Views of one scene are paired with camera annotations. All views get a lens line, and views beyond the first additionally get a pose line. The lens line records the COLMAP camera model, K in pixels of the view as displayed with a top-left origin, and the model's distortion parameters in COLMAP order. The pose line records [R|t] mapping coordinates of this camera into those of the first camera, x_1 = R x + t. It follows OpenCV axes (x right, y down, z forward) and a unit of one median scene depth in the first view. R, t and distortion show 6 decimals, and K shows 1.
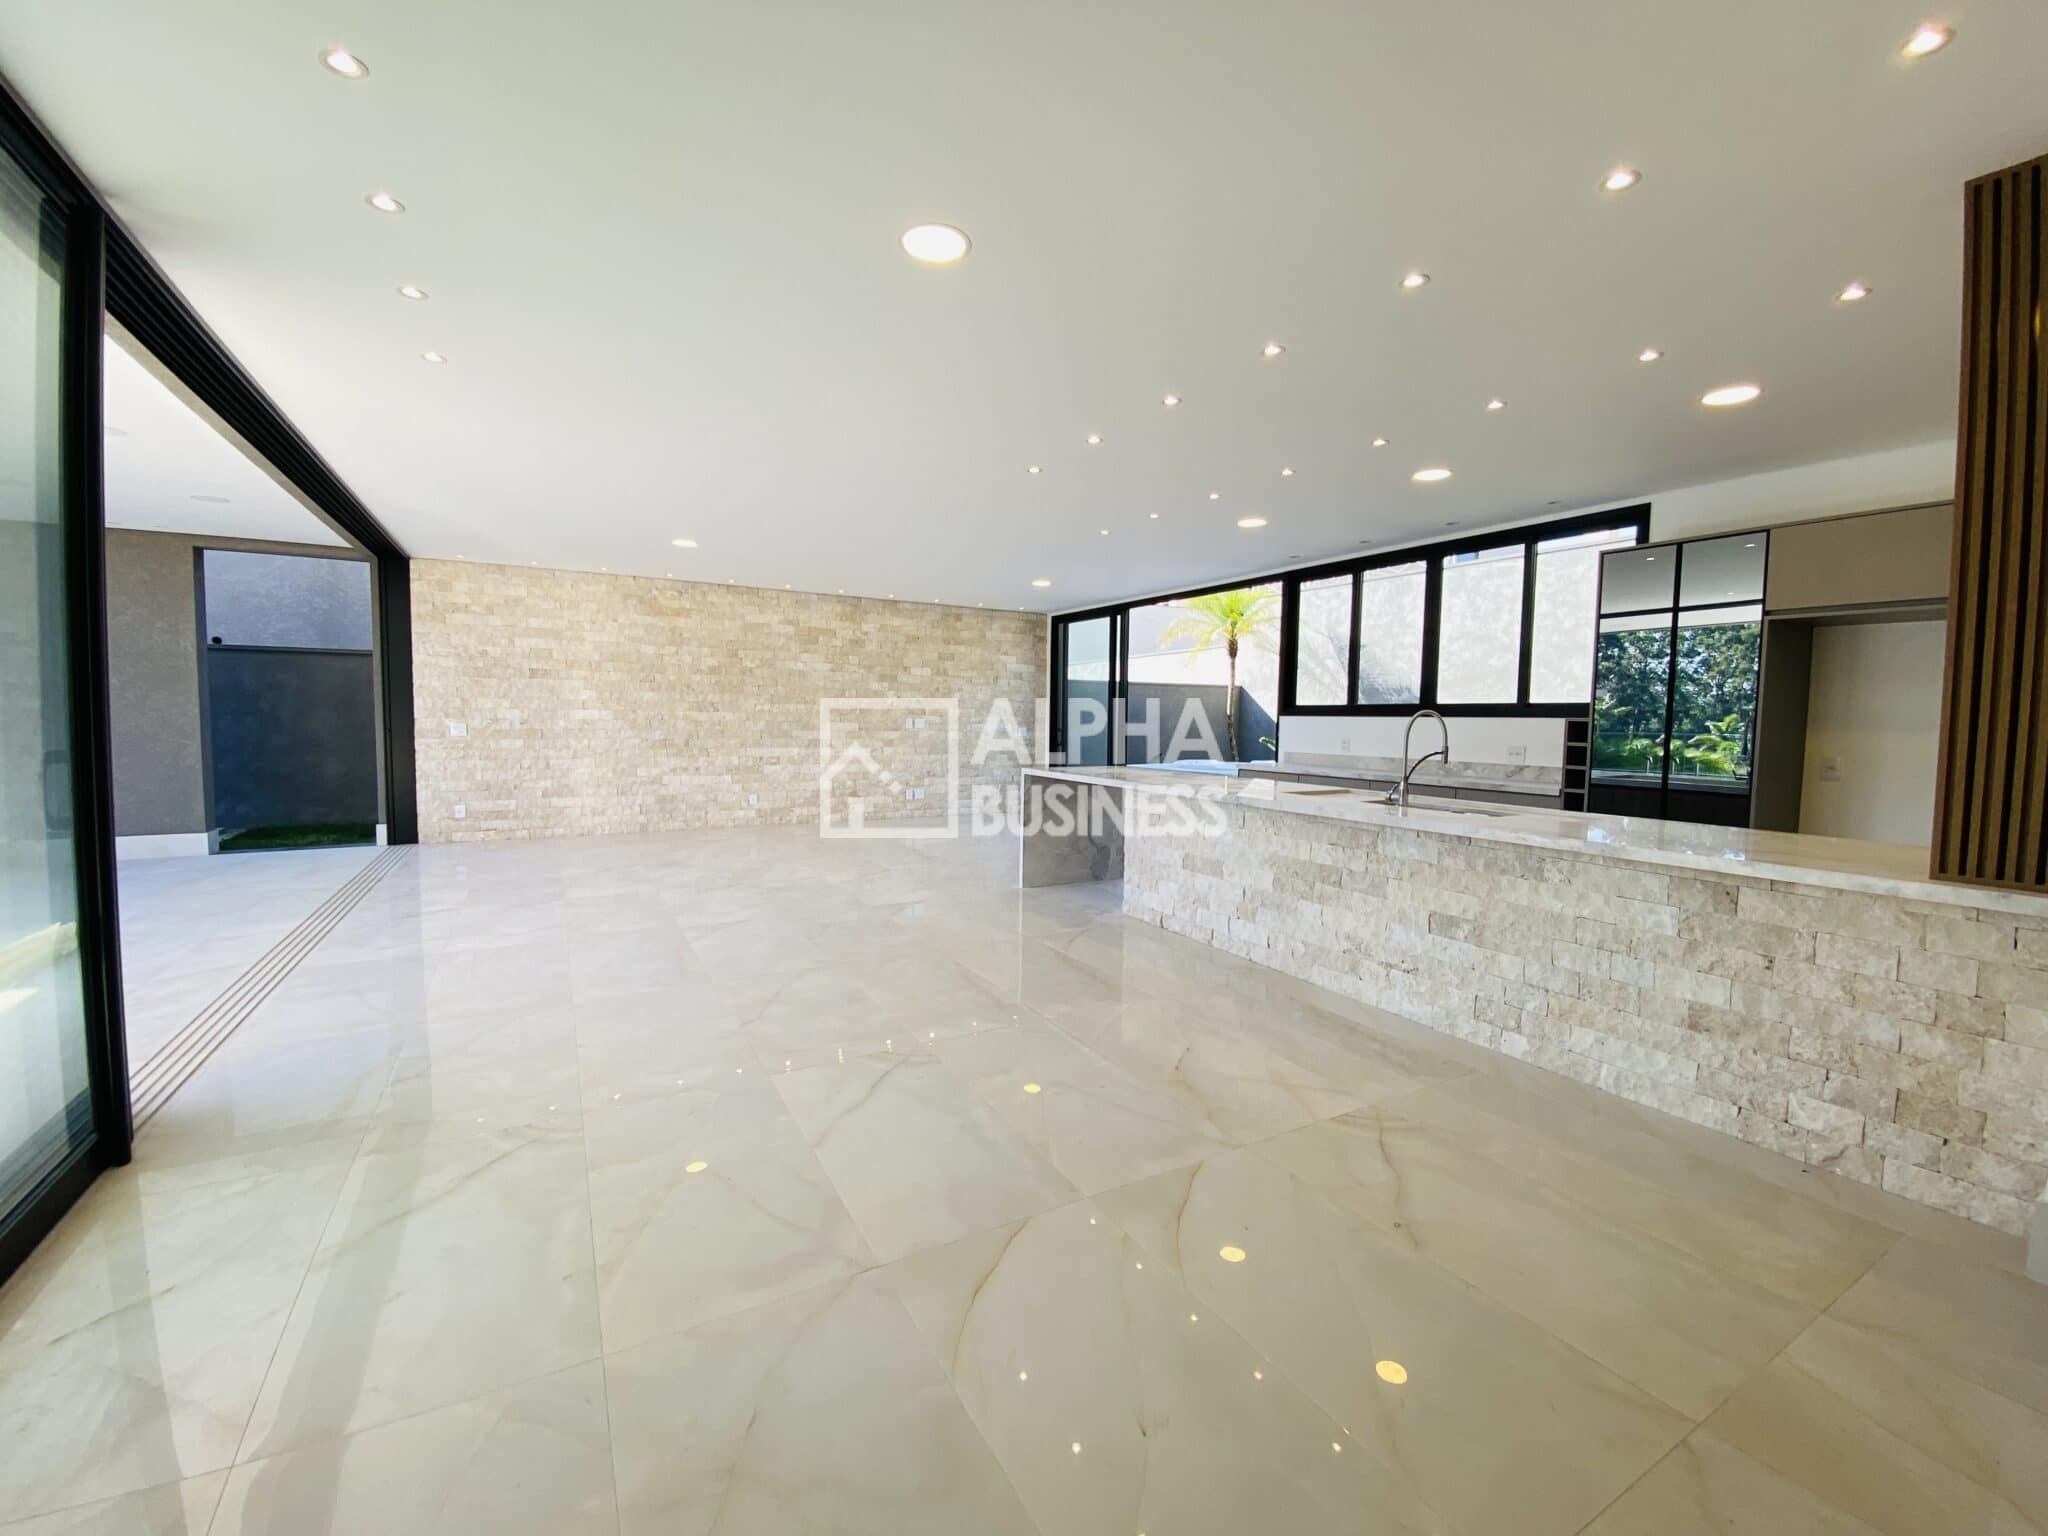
lens RADIAL K [[843.8, 0, 1024.0], [0, 843.8, 768.0], [0, 0, 1]] dist [0.018034, -0.021916]
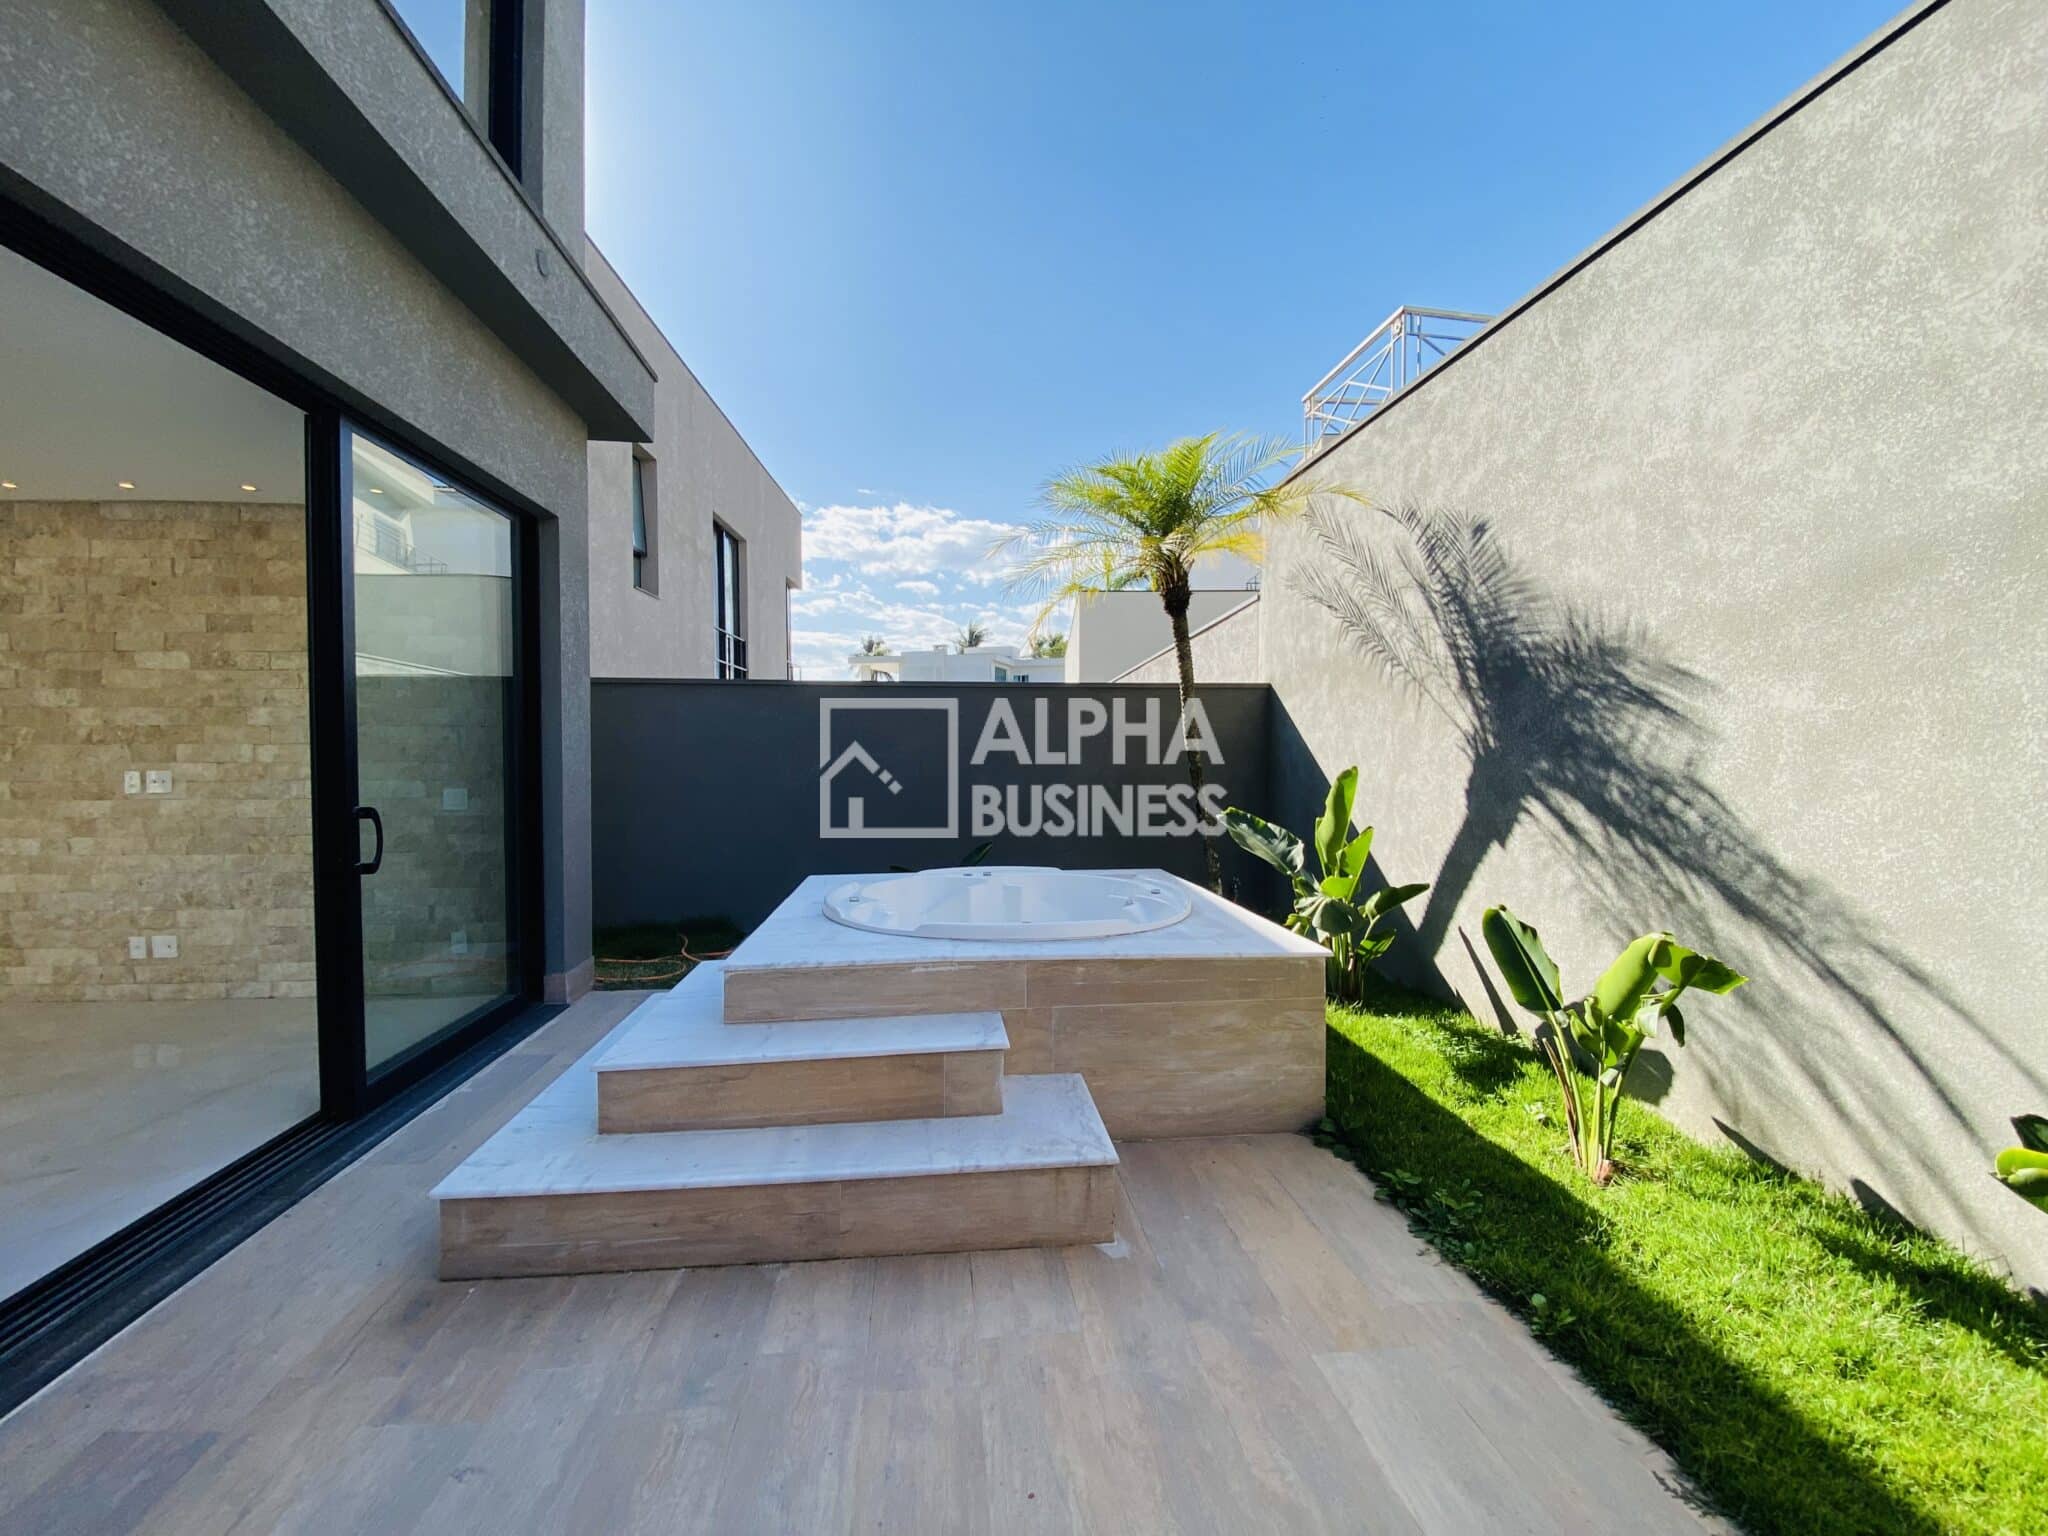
lens RADIAL K [[843.8, 0, 1024.0], [0, 843.8, 768.0], [0, 0, 1]] dist [0.018034, -0.021916]
pose [[0.925080, -0.007359, -0.379702, 0.442194], [-0.009703, 0.999028, -0.043001, -0.045737], [0.379649, 0.043463, 0.924109, 0.772473]]
